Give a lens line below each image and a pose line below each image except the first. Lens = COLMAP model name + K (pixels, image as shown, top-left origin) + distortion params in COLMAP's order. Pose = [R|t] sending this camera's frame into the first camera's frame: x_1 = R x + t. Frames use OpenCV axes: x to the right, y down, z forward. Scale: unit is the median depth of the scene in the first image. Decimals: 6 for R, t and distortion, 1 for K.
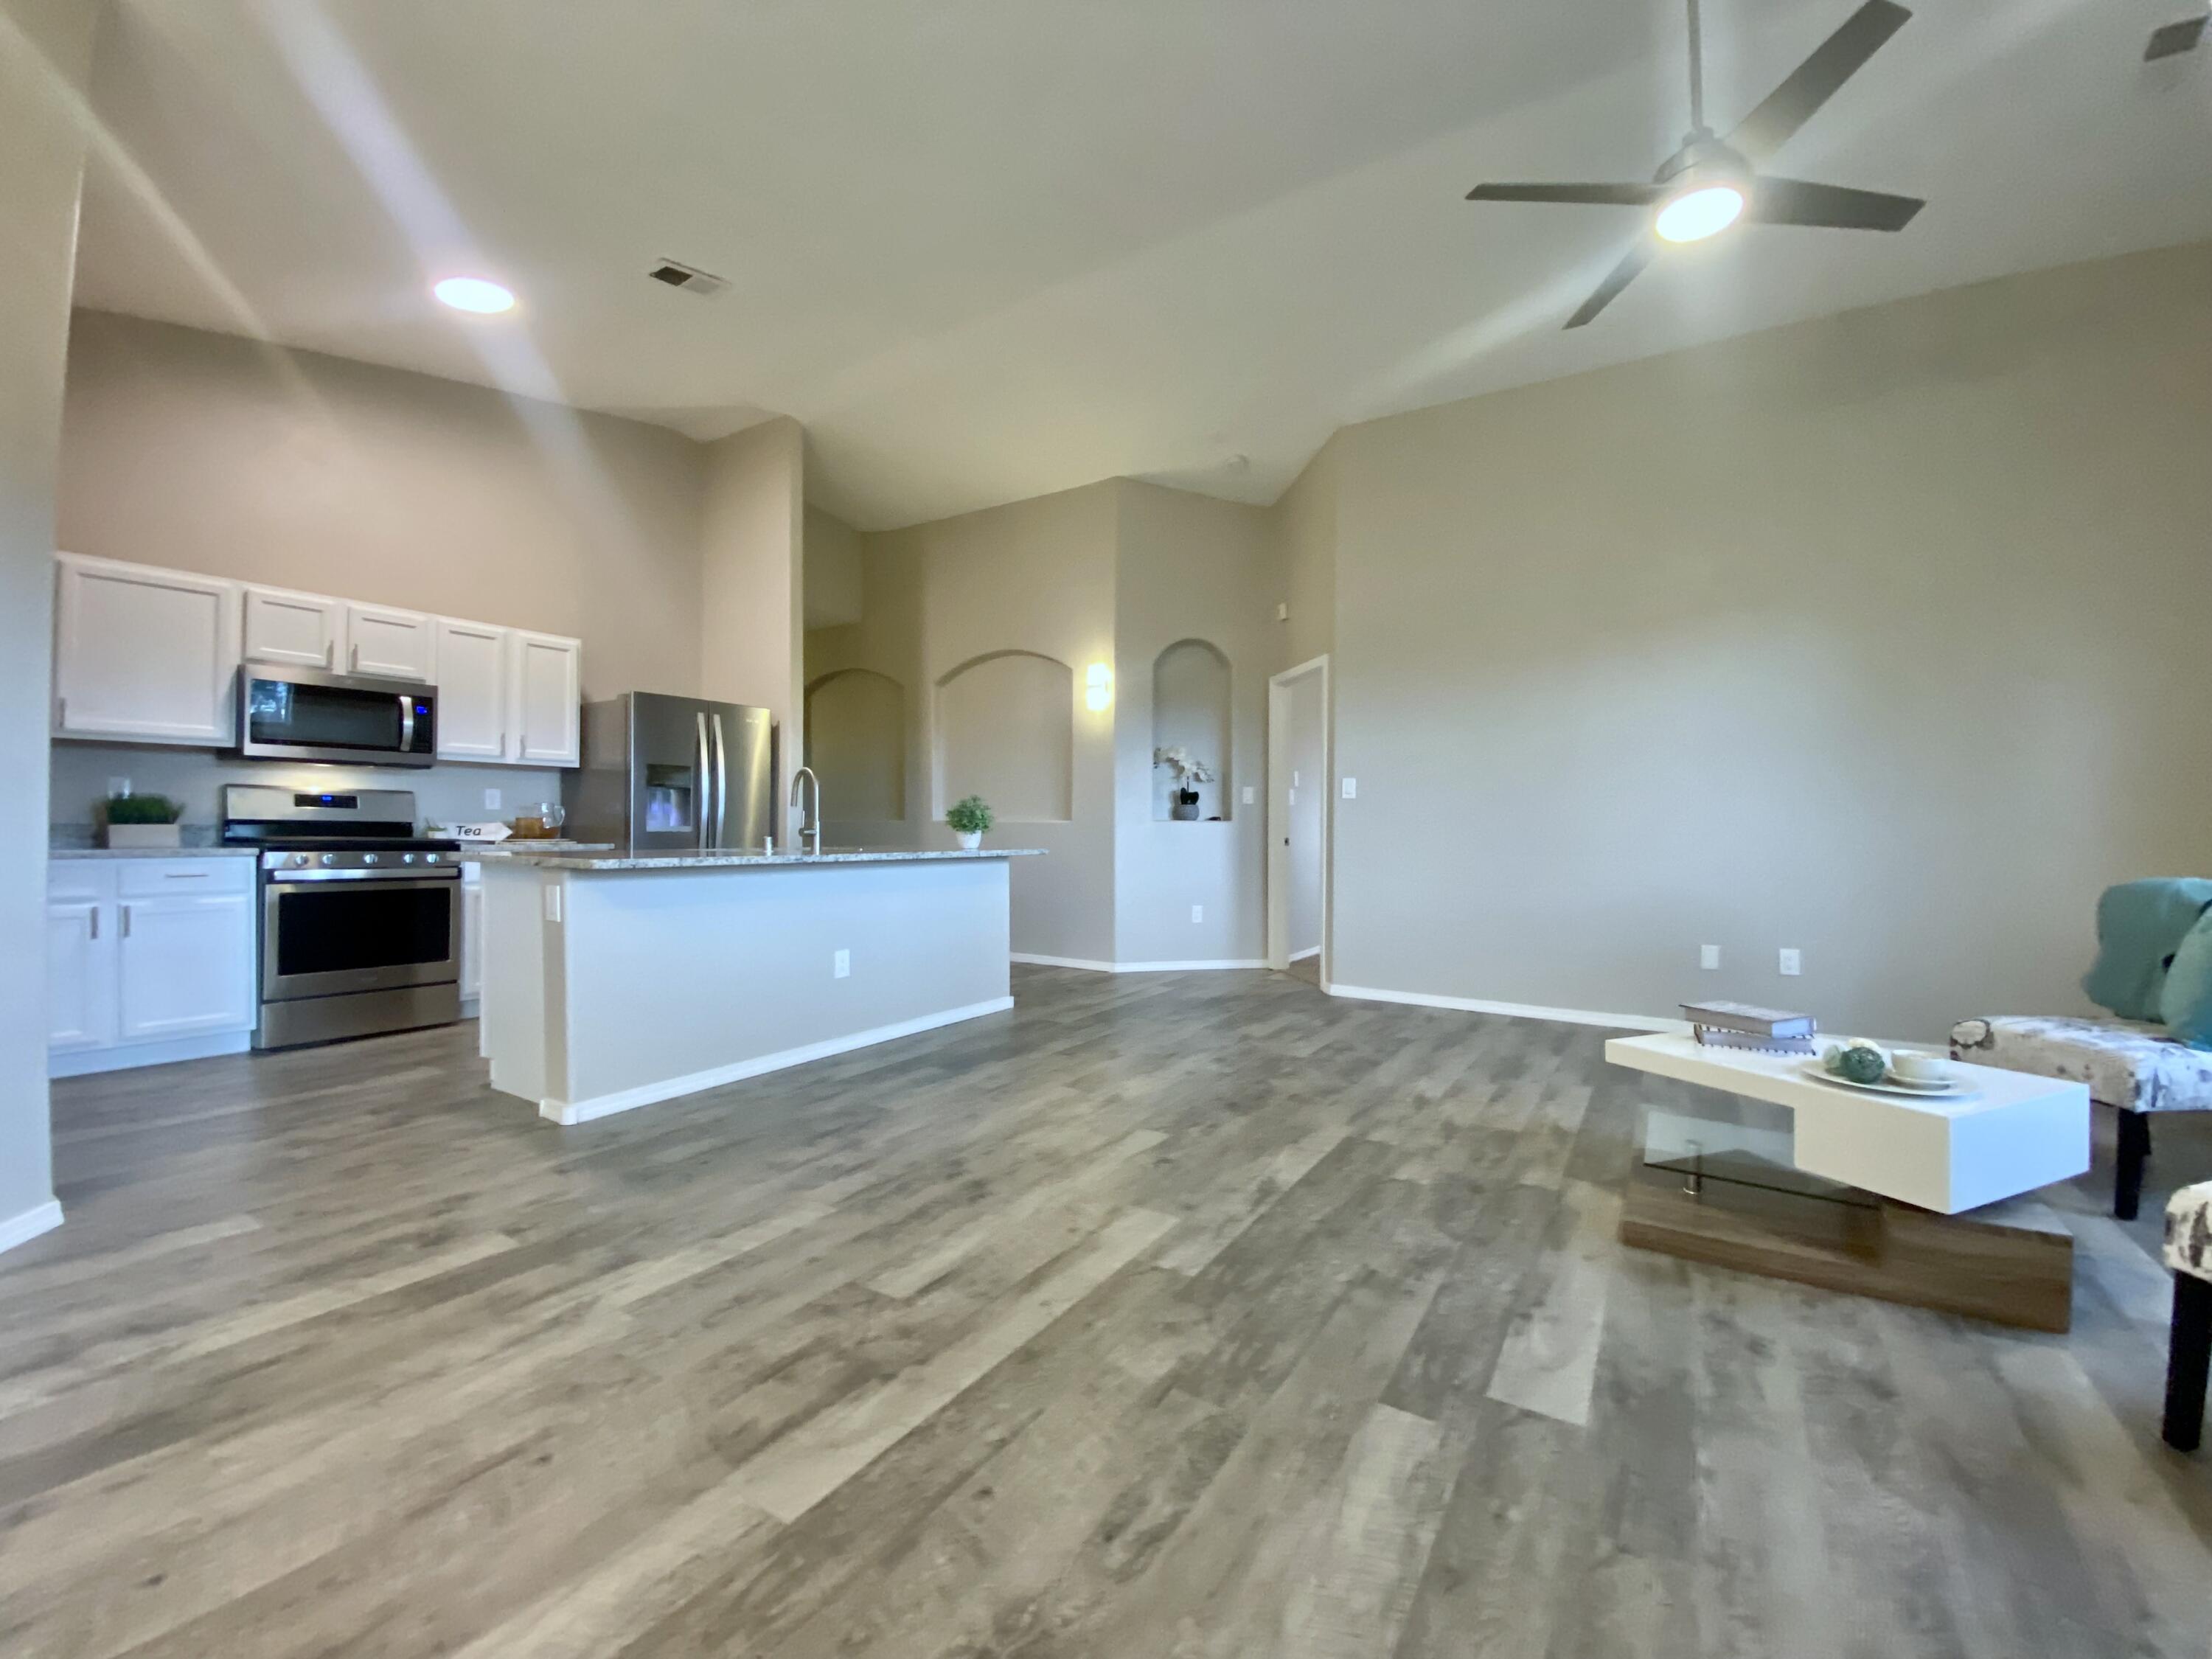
lens RADIAL K [[902.4, 0, 1119.6], [0, 902.4, 836.5], [0, 0, 1]] dist [-0.008743, -0.005227]
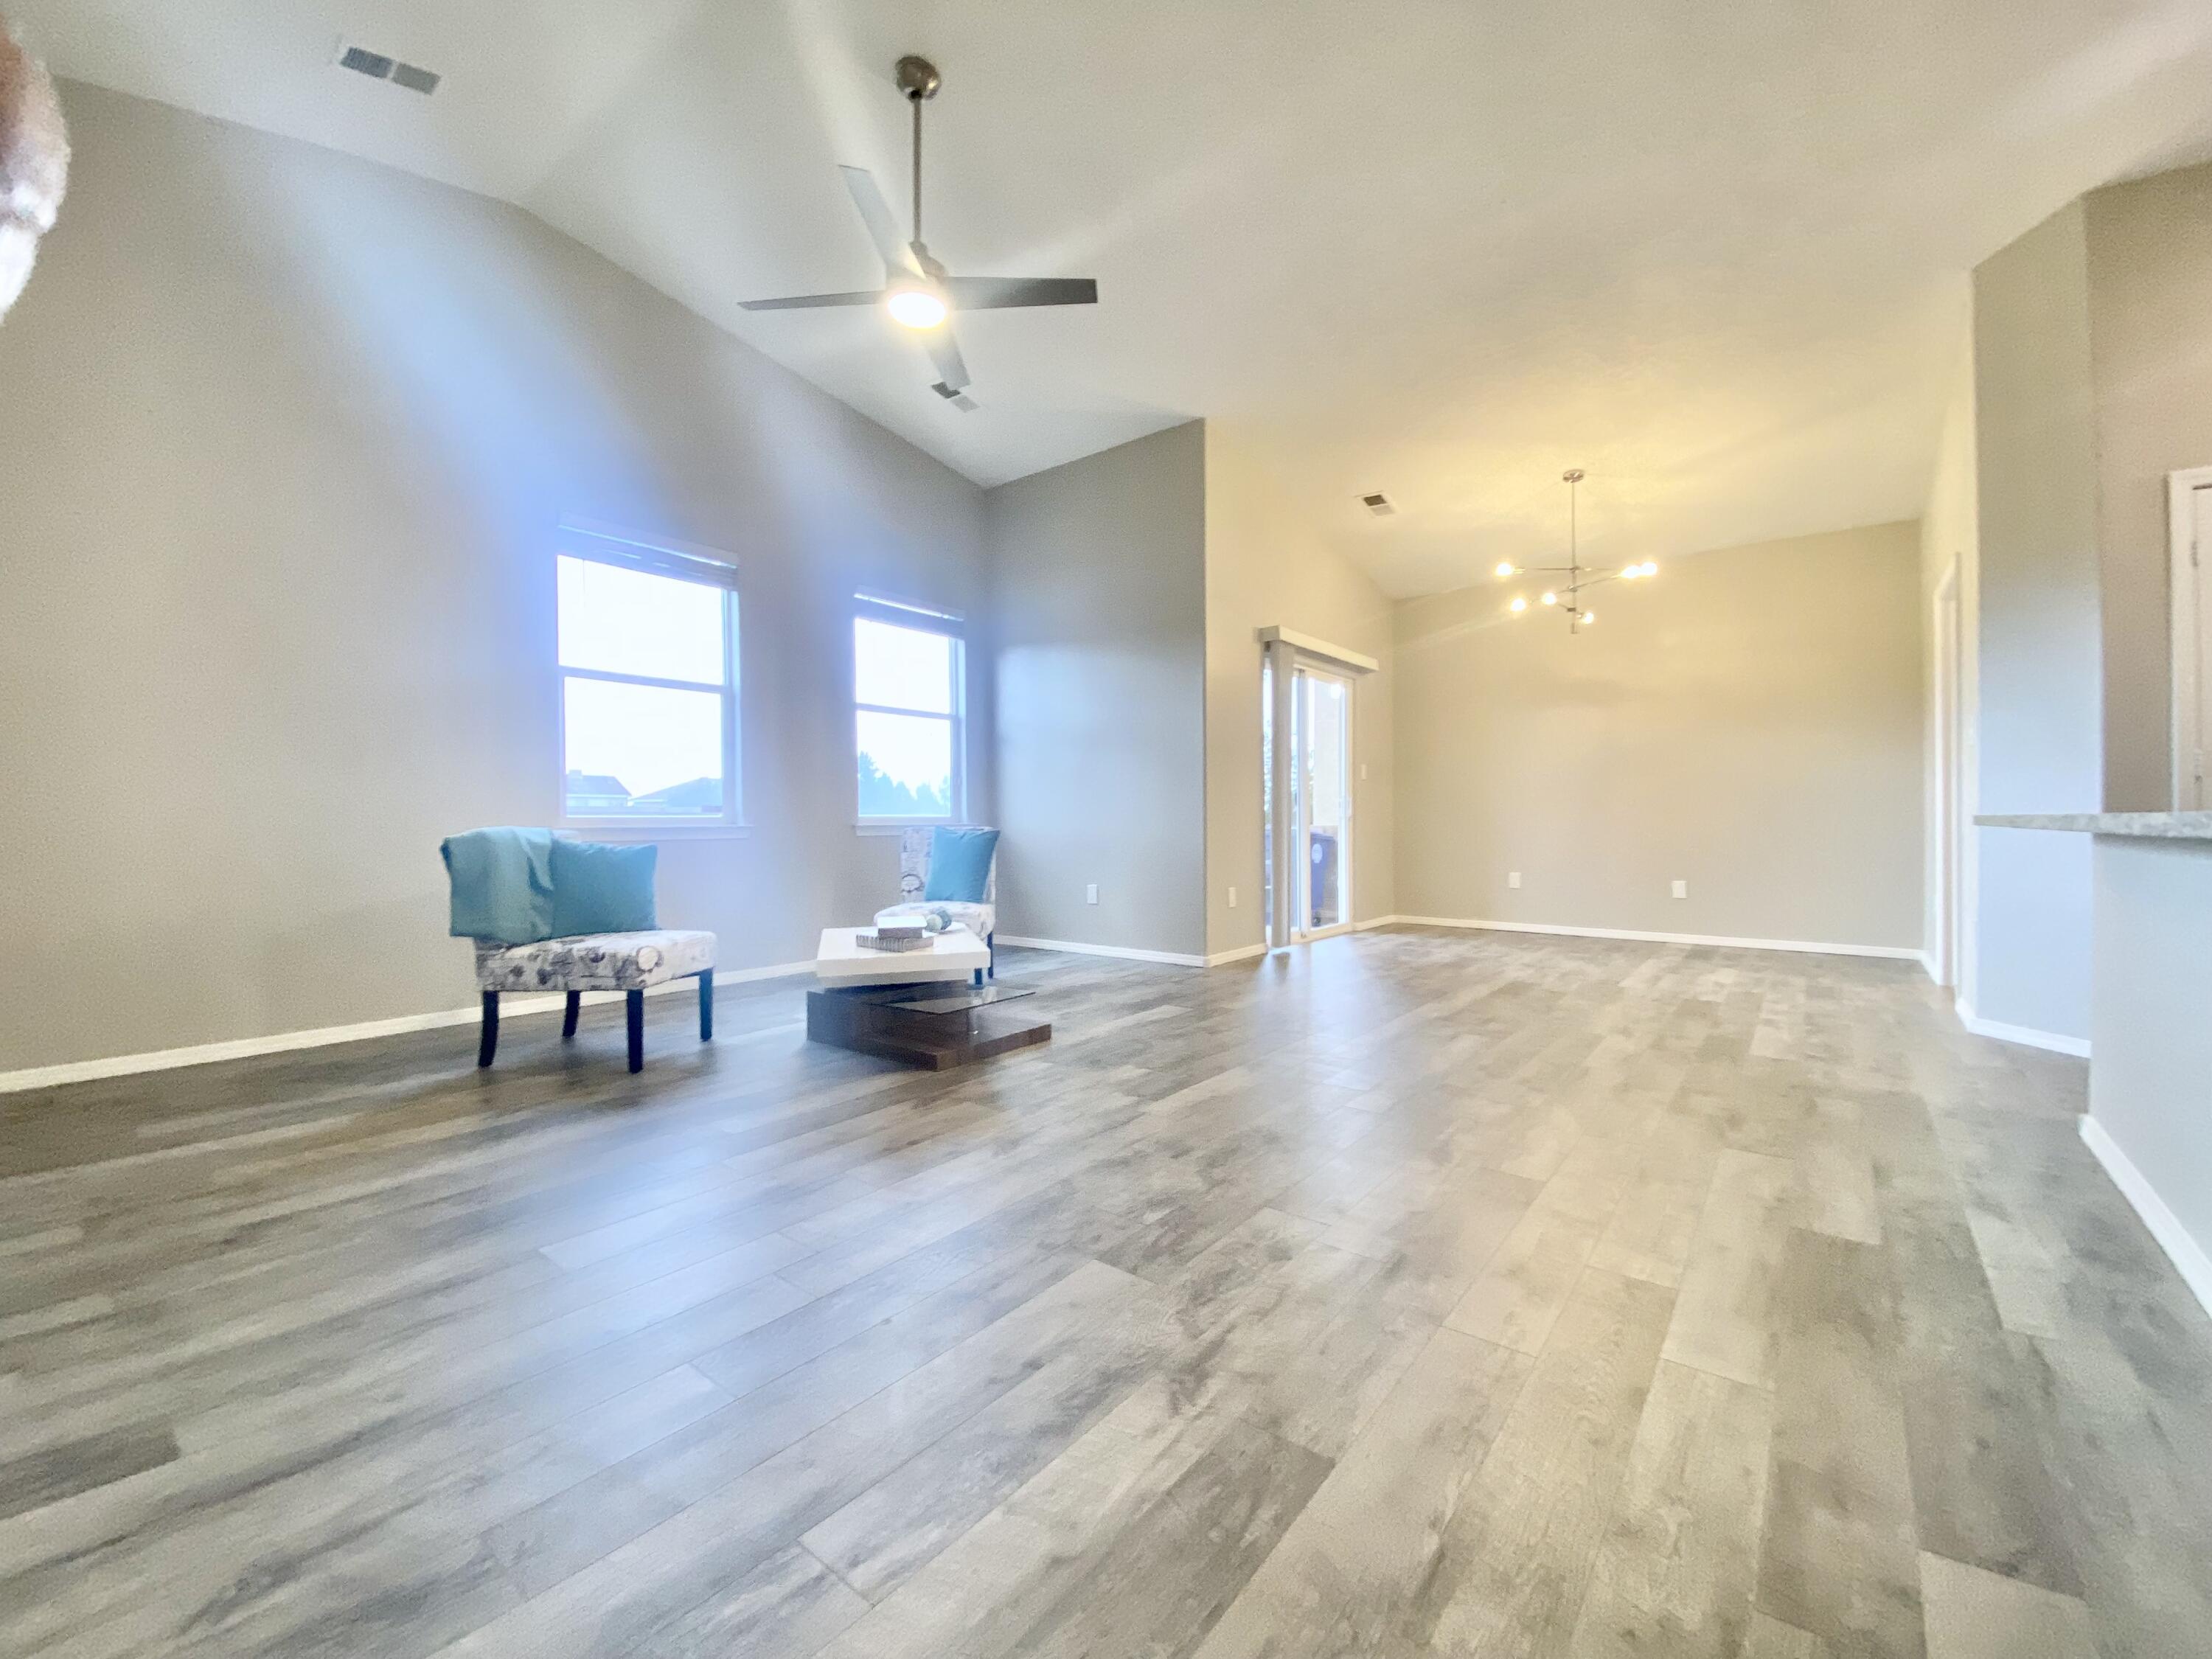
lens RADIAL K [[902.4, 0, 1099.6], [0, 902.4, 834.2], [0, 0, 1]] dist [-0.008743, -0.005227]
pose [[-0.992561, -0.002999, 0.121715, 0.150364], [0.000205, 0.999654, 0.026302, 0.017133], [-0.121752, 0.026131, -0.992217, 1.497481]]
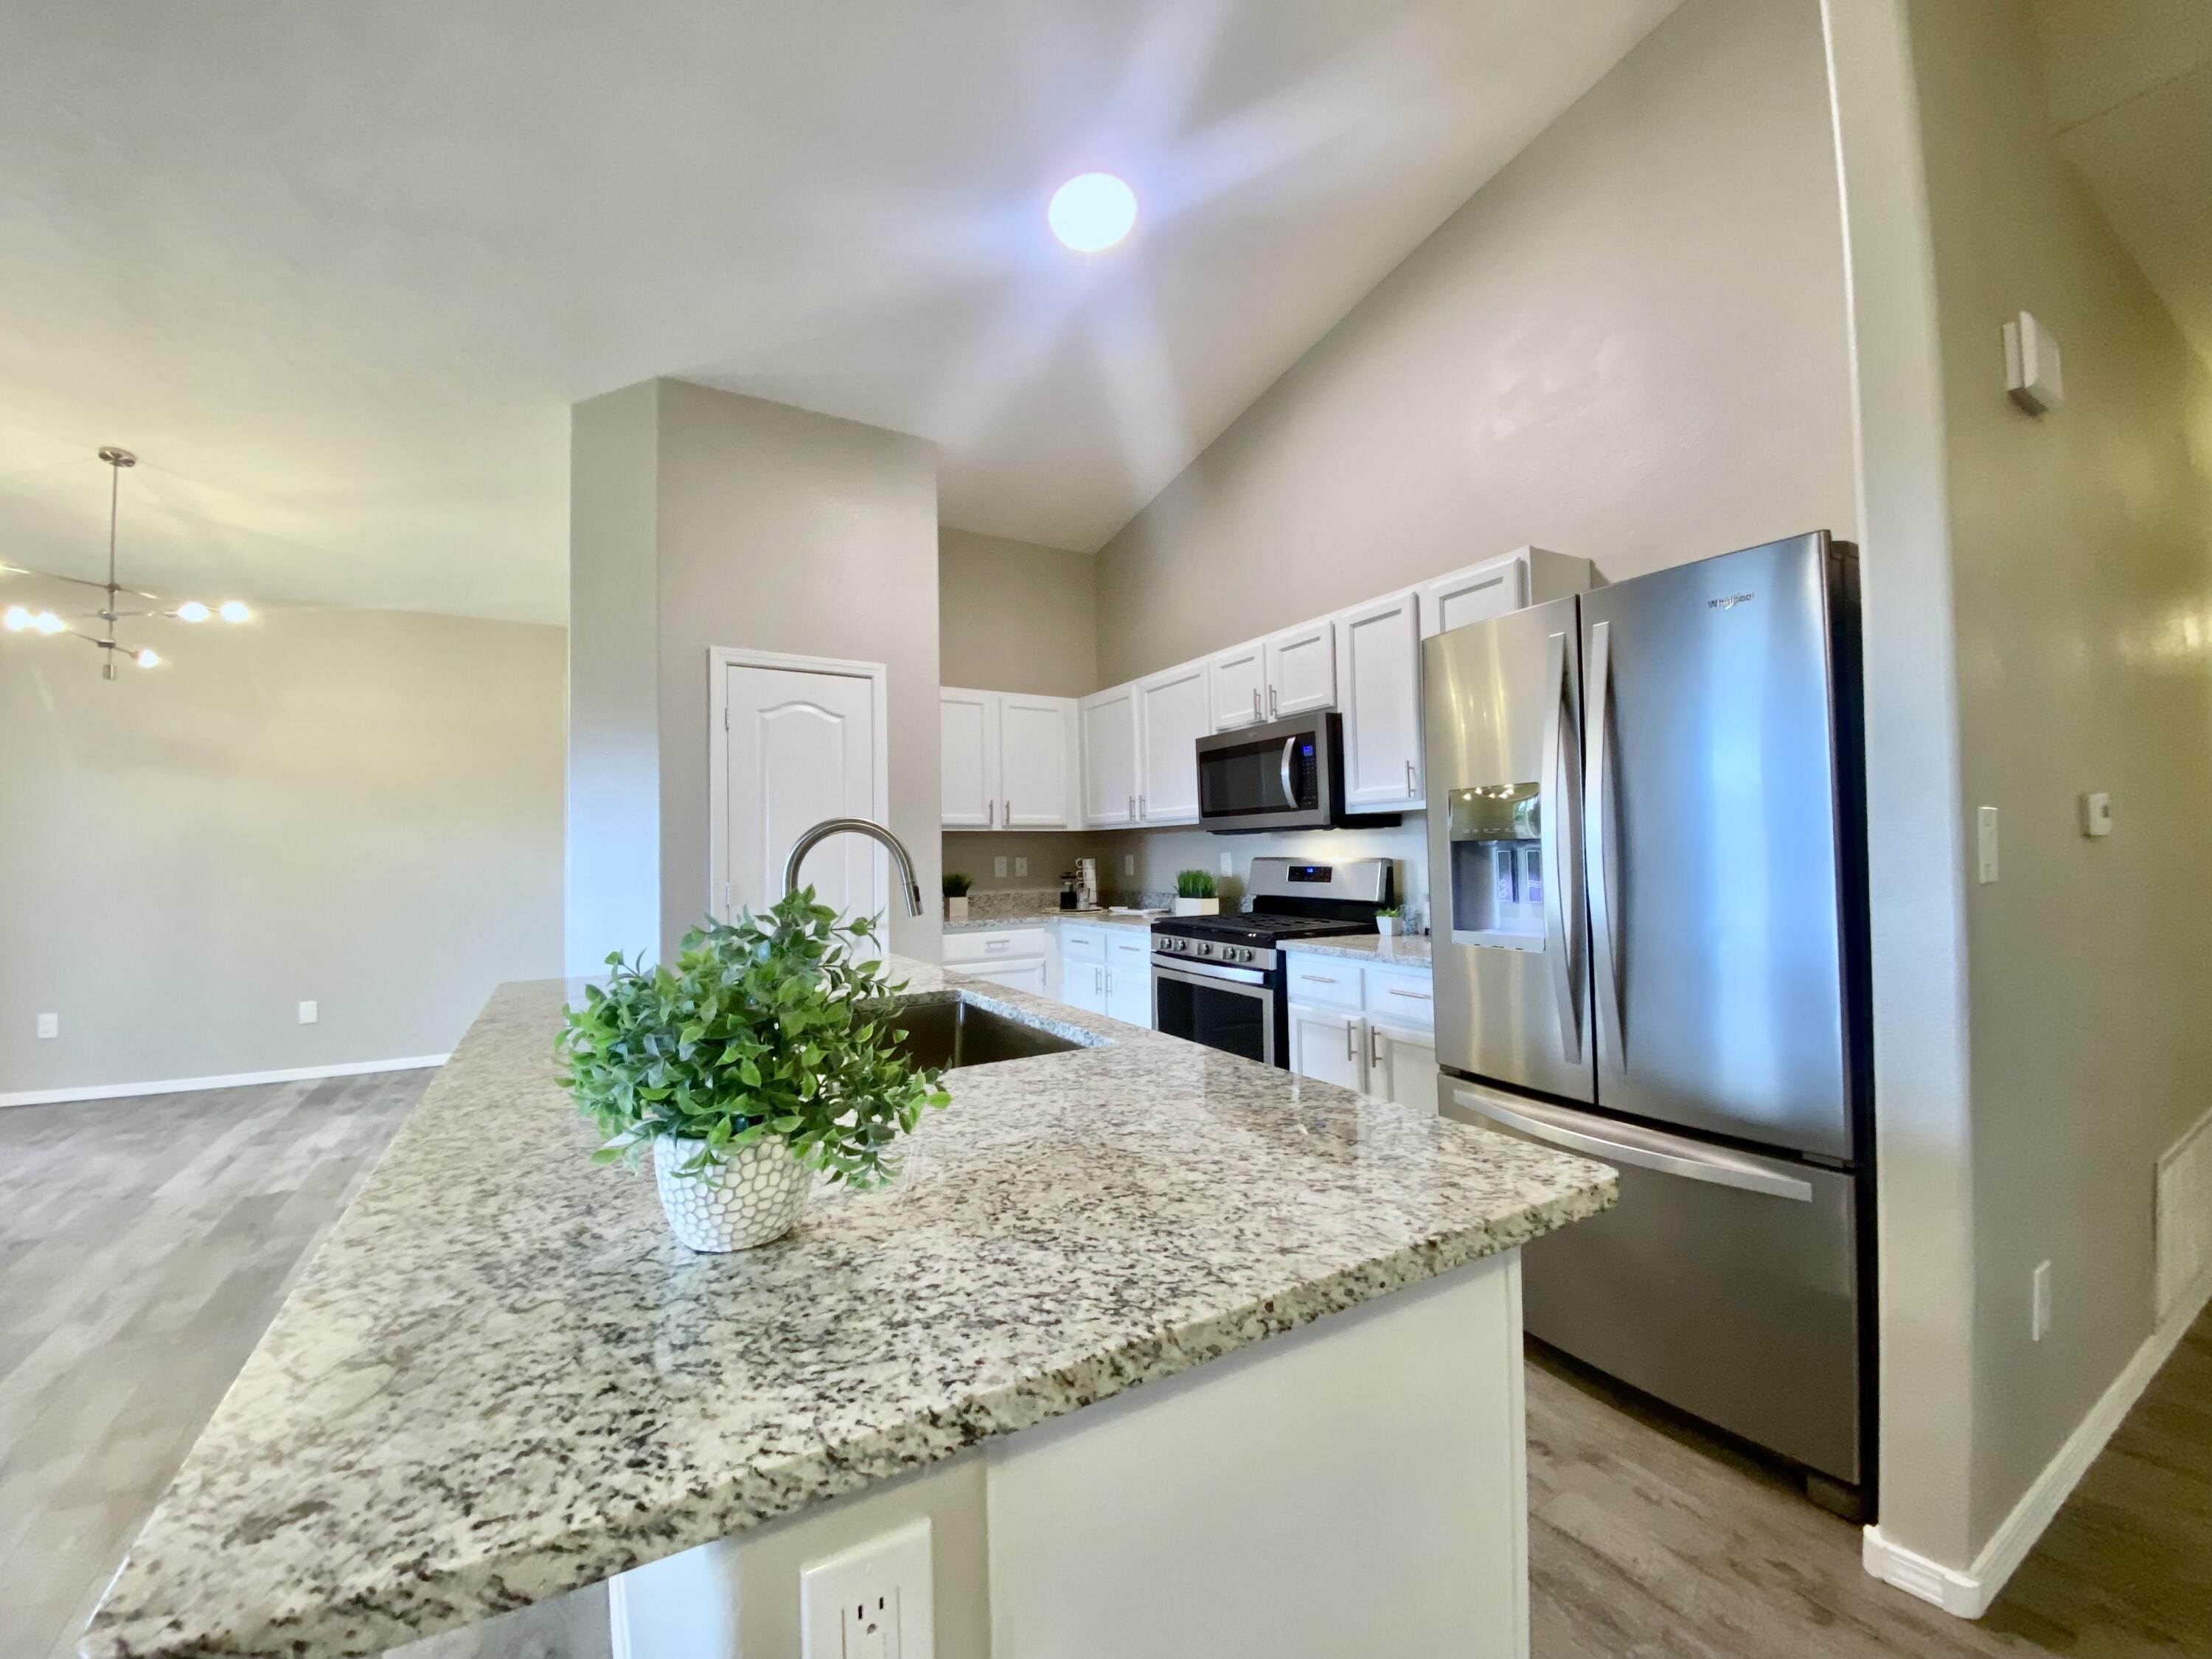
lens RADIAL K [[902.4, 0, 1103.0], [0, 902.4, 828.9], [0, 0, 1]] dist [-0.008743, -0.005227]
pose [[-0.462133, -0.025581, -0.886441, -0.066729], [0.004309, 0.999507, -0.031091, -0.063084], [0.886800, -0.018188, -0.461795, 1.399628]]
